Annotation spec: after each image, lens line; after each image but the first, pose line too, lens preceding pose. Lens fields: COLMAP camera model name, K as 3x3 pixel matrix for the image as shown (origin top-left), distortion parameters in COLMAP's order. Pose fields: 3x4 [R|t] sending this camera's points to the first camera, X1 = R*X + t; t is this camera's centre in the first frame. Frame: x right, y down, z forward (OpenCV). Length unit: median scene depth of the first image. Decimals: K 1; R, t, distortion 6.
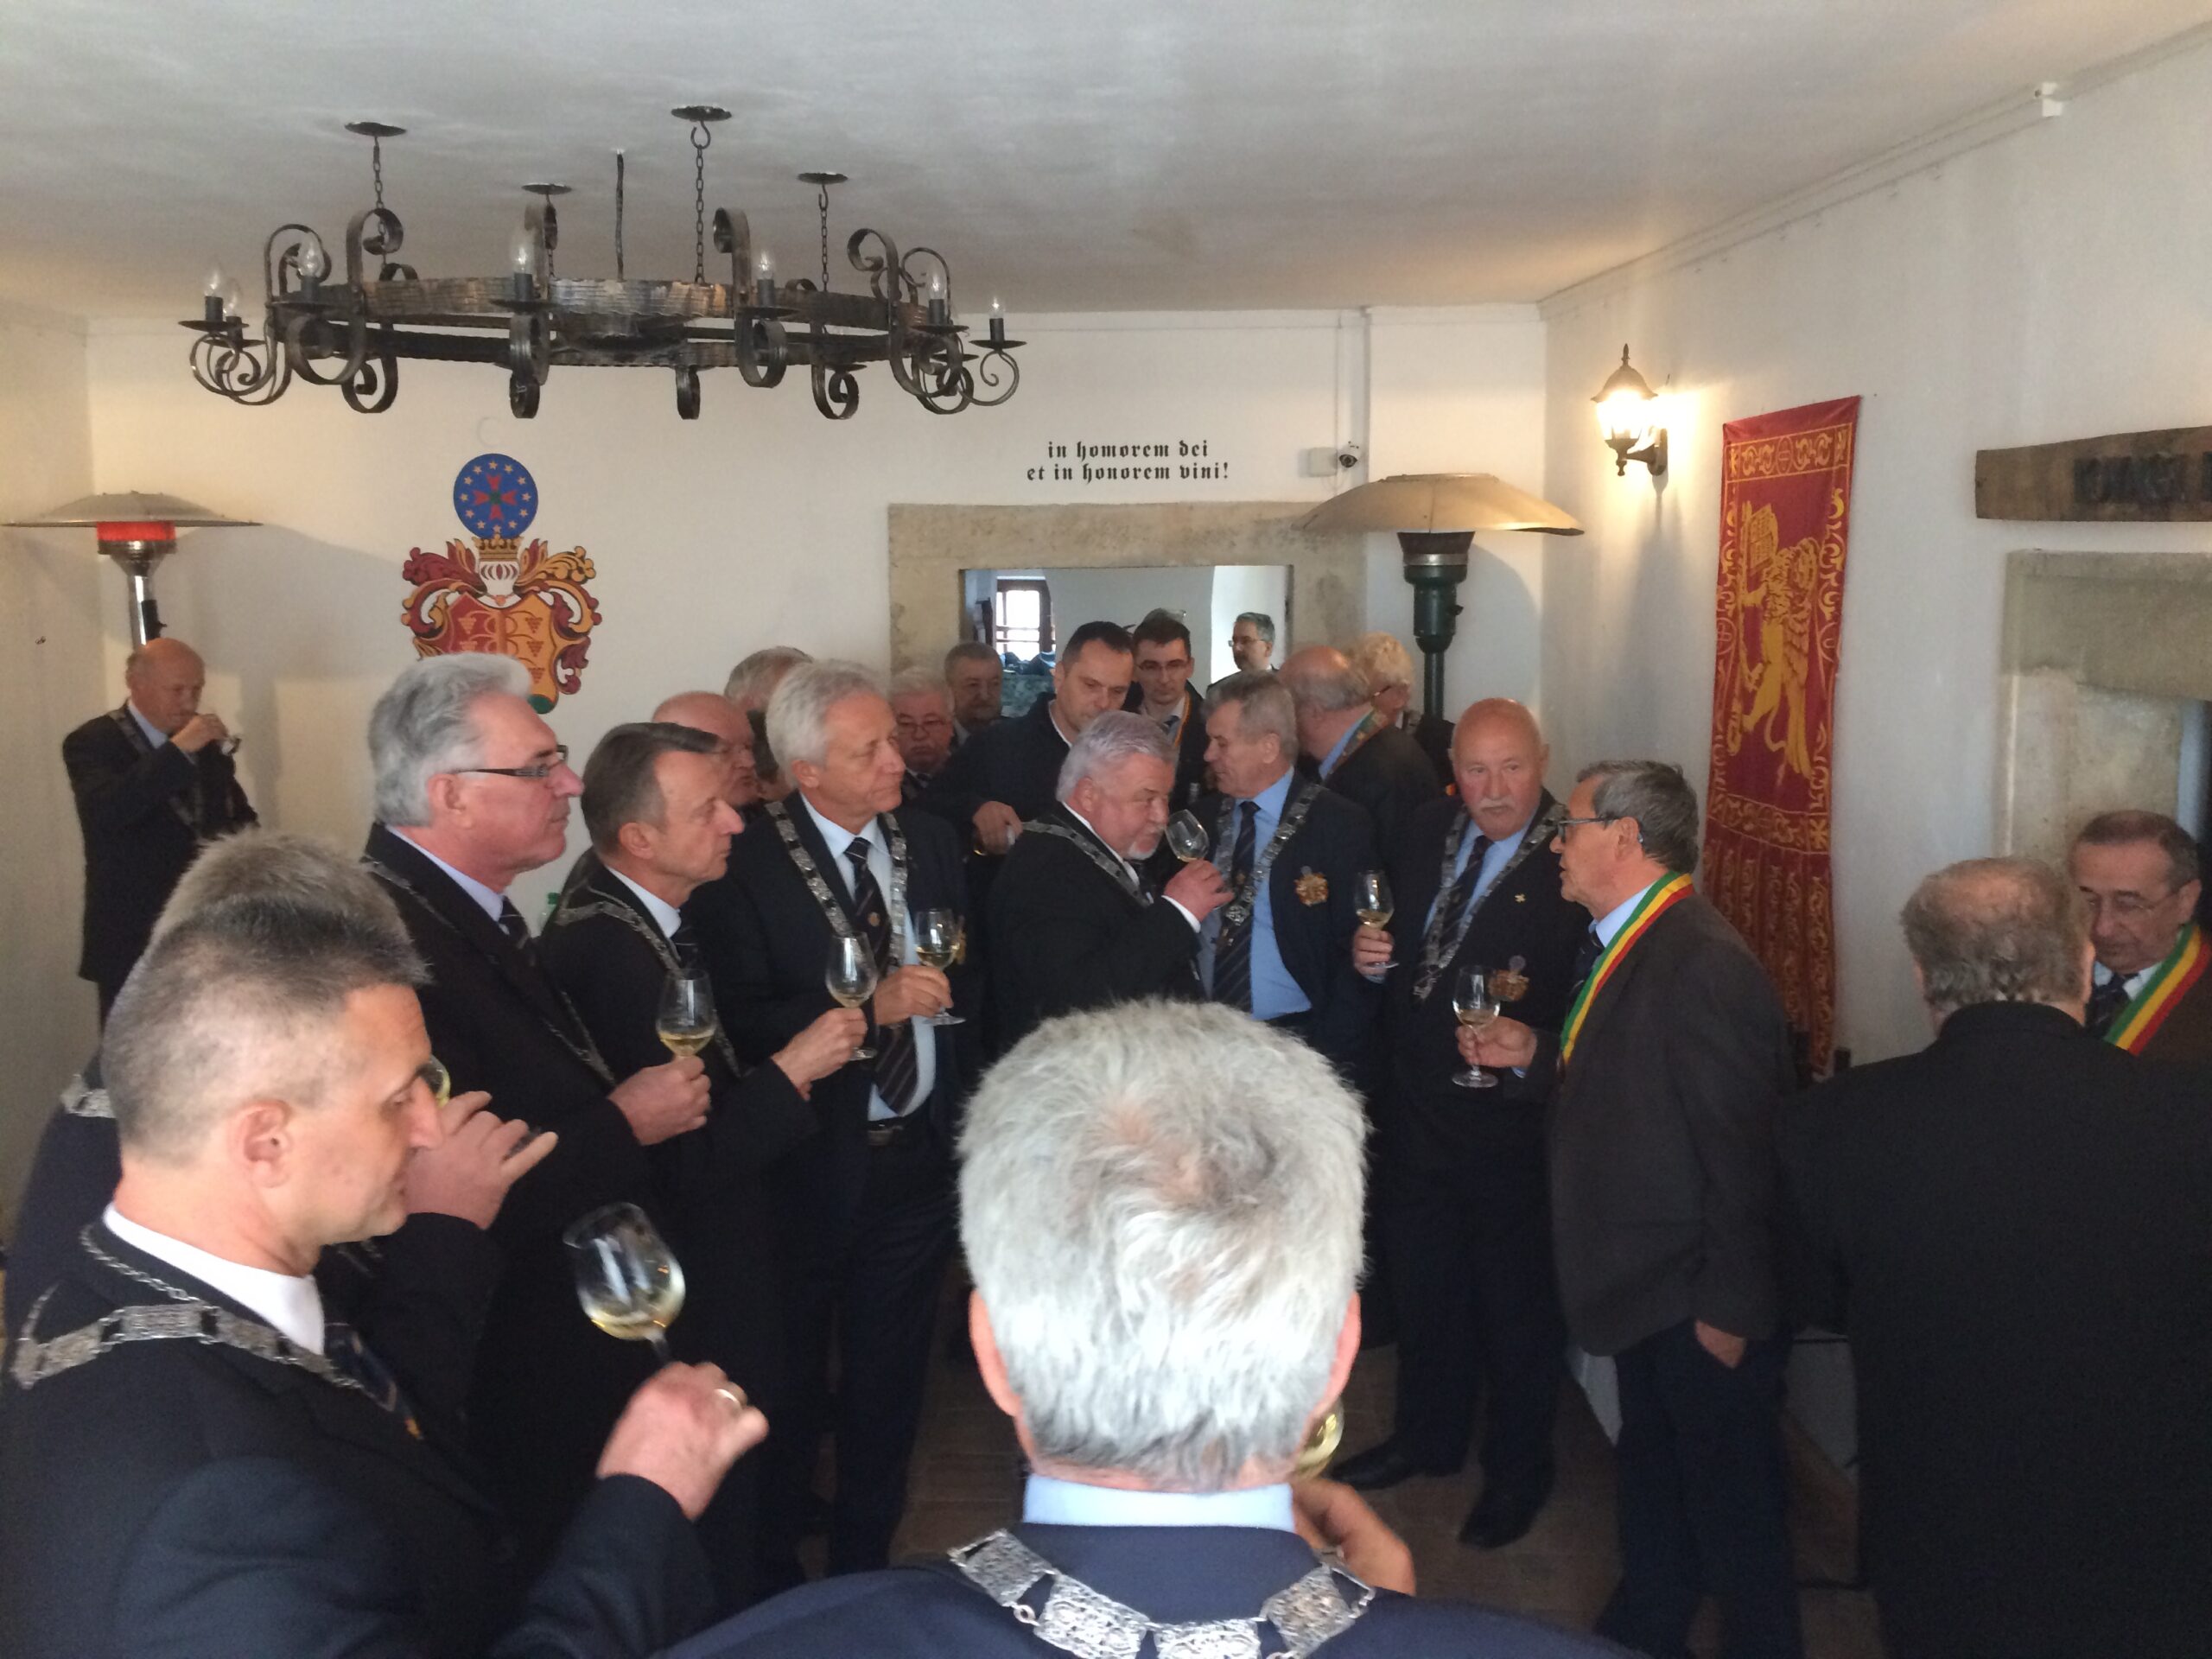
lens RADIAL K [[1931.3, 0, 1115.4], [0, 1931.3, 841.8], [0, 0, 1]] dist [0.078171, -0.109924]
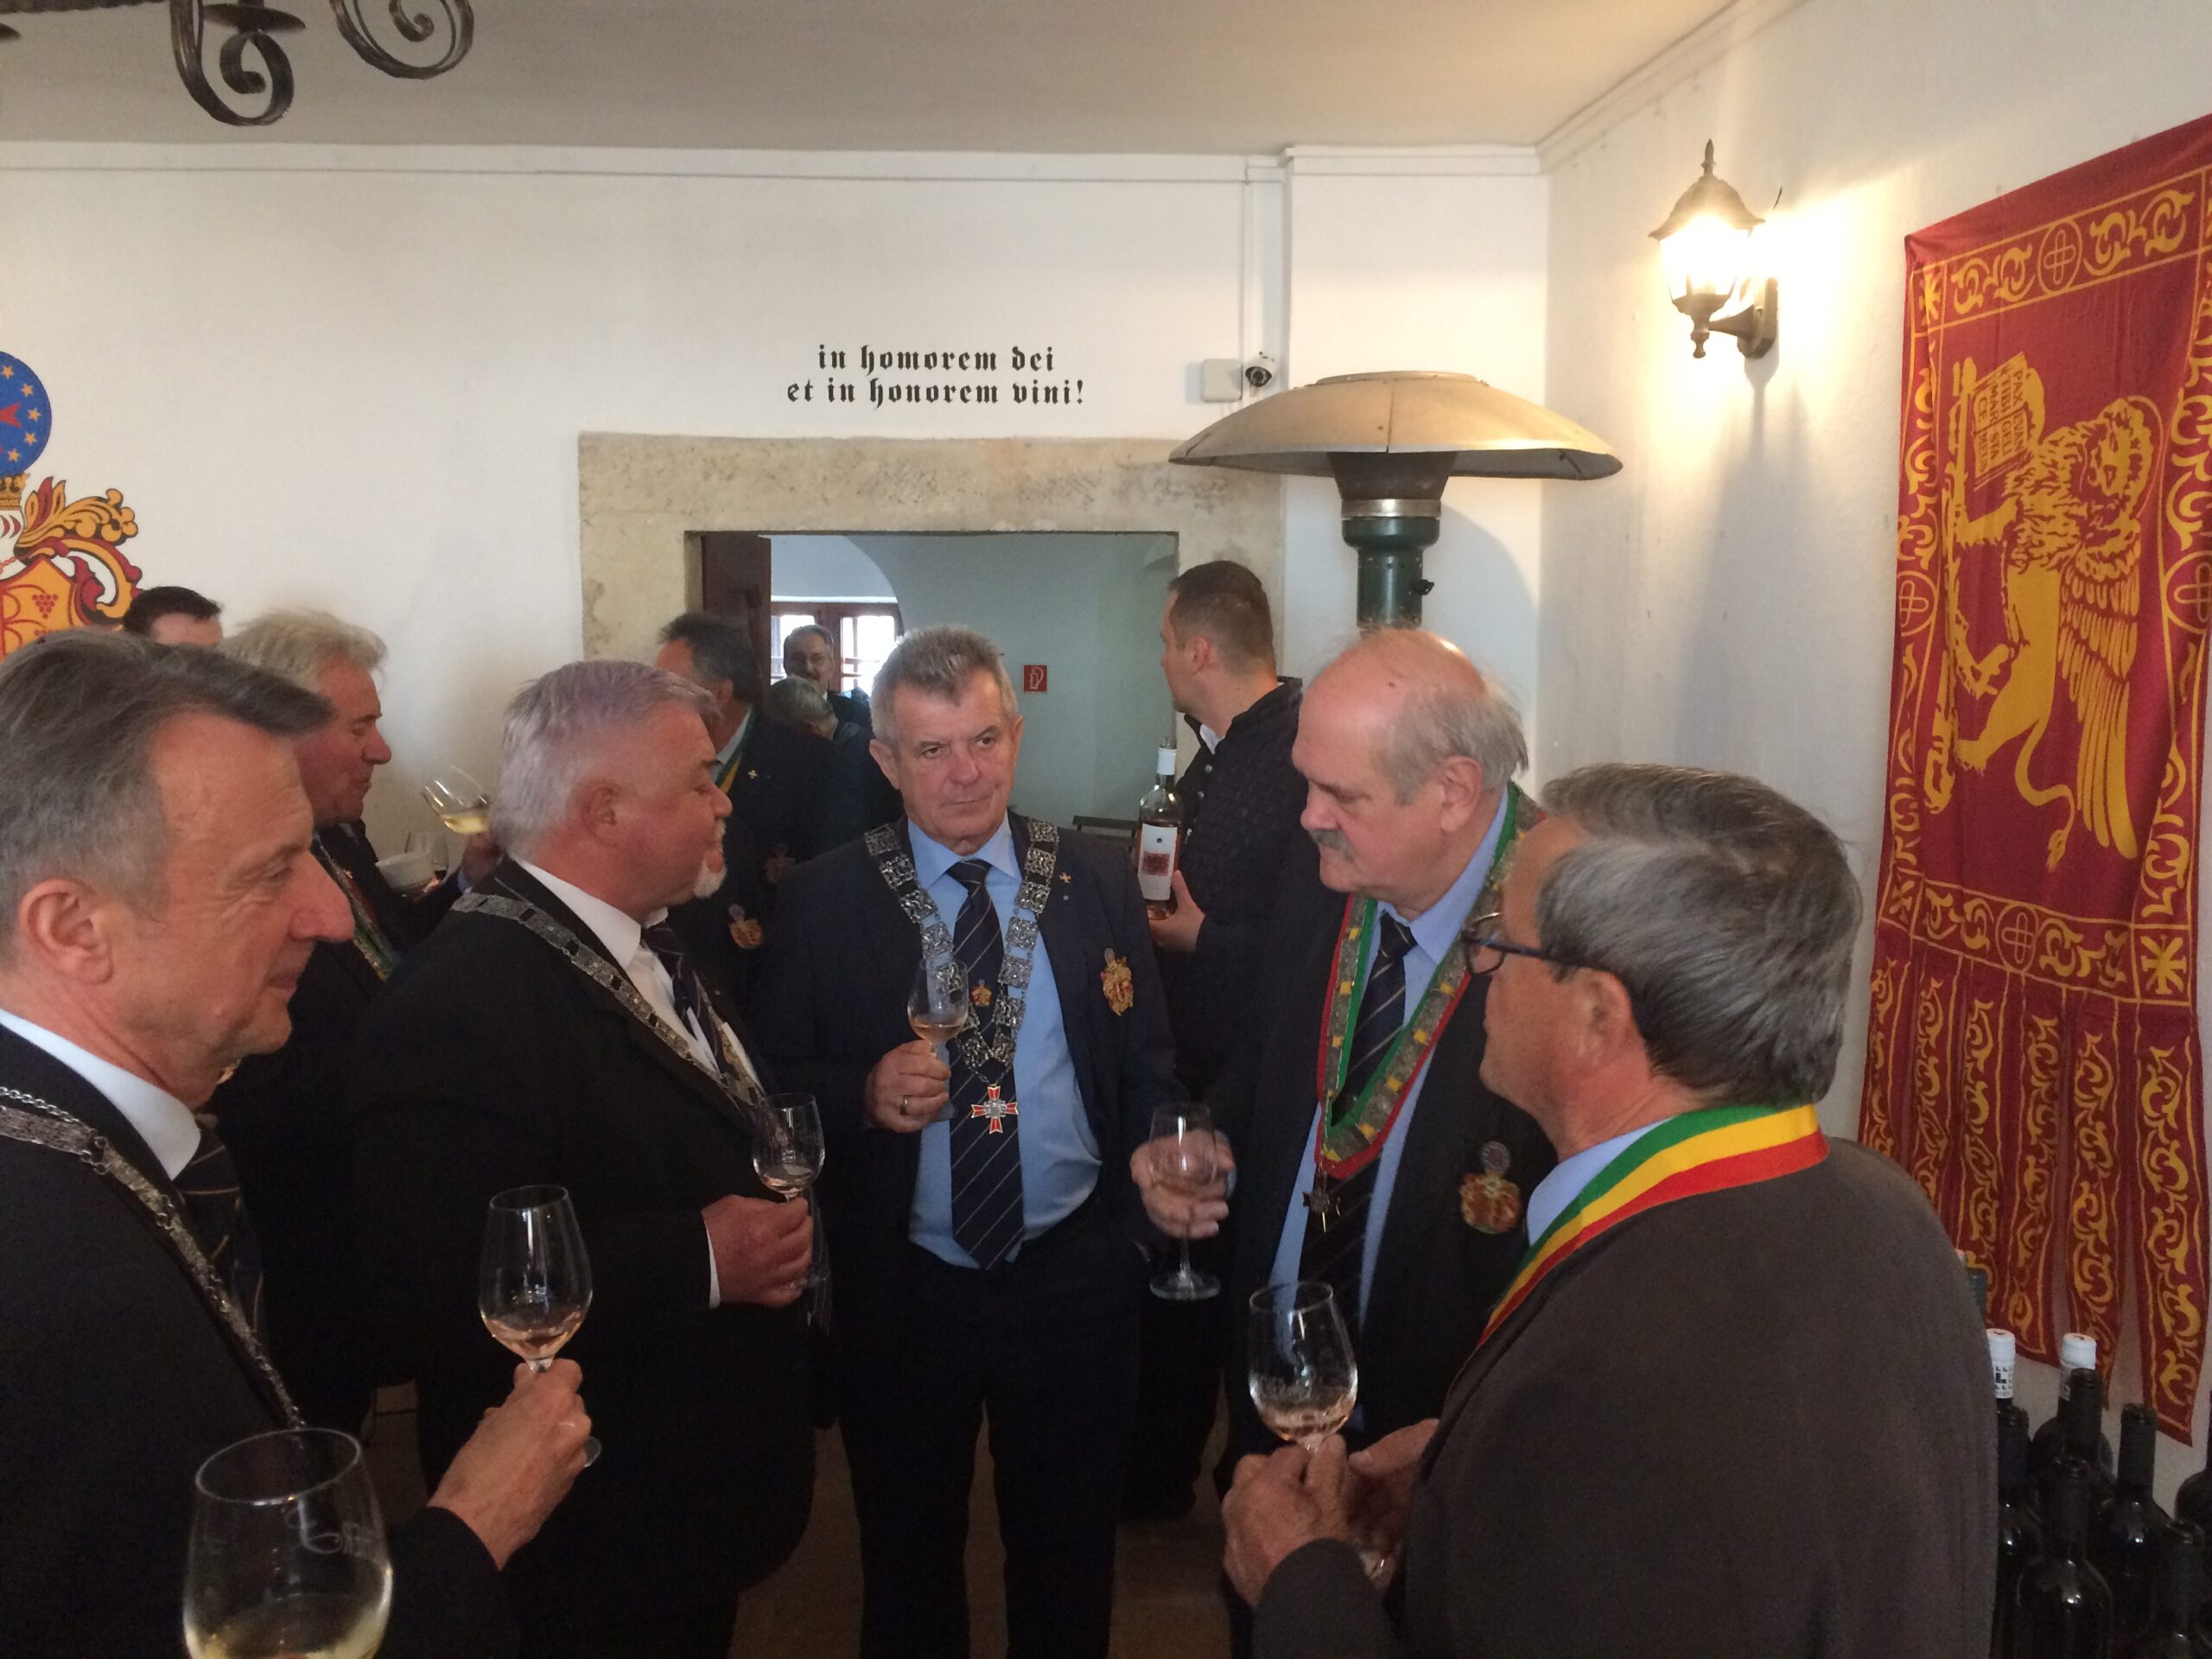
lens RADIAL K [[1882.3, 0, 1104.8], [0, 1882.3, 818.5], [0, 0, 1]] dist [0.072919, -0.092655]
pose [[0.999314, 0.008714, 0.035984, 0.045087], [-0.007141, 0.999023, -0.043616, -0.013278], [-0.036328, 0.043329, 0.998400, 0.358131]]
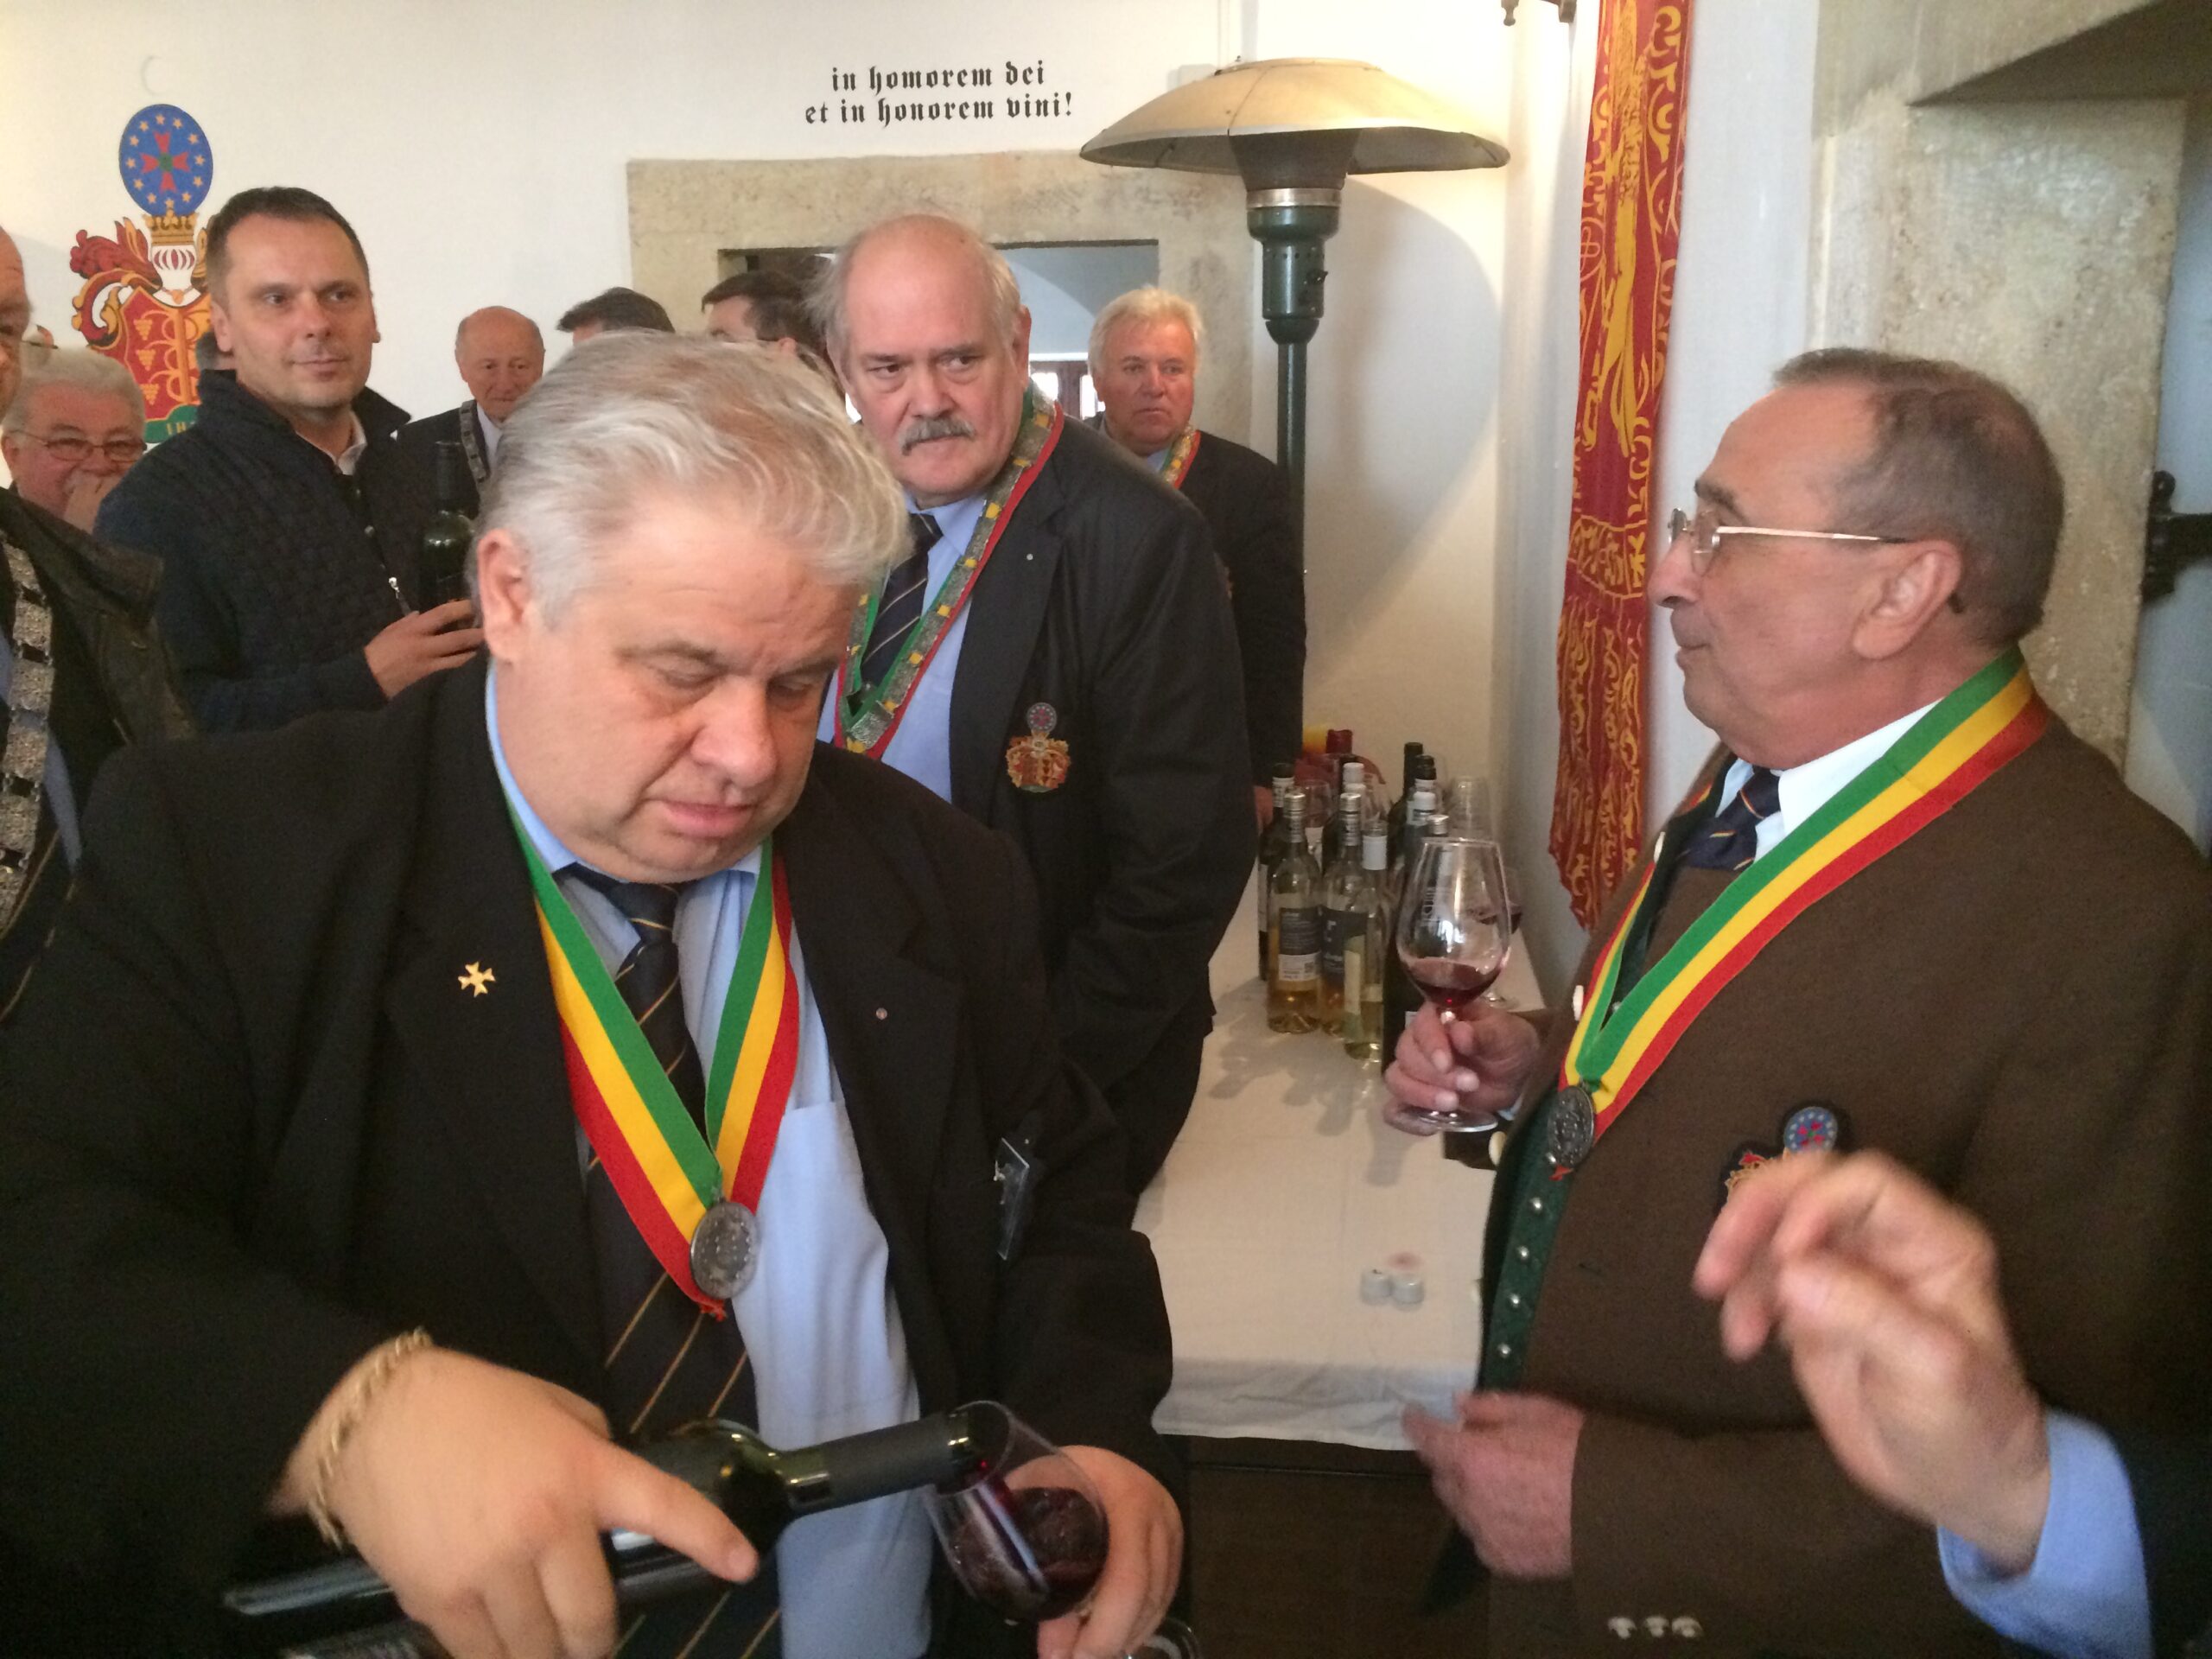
lens RADIAL K [[1905.1, 0, 1131.2], [0, 1905.1, 828.5], [0, 0, 1]] dist [0.075634, -0.107653]
pose [[0.984368, 0.043201, -0.170743, 0.222346], [-0.032347, 0.997305, 0.065849, 0.029070], [0.173128, -0.059297, 0.983113, 0.303645]]
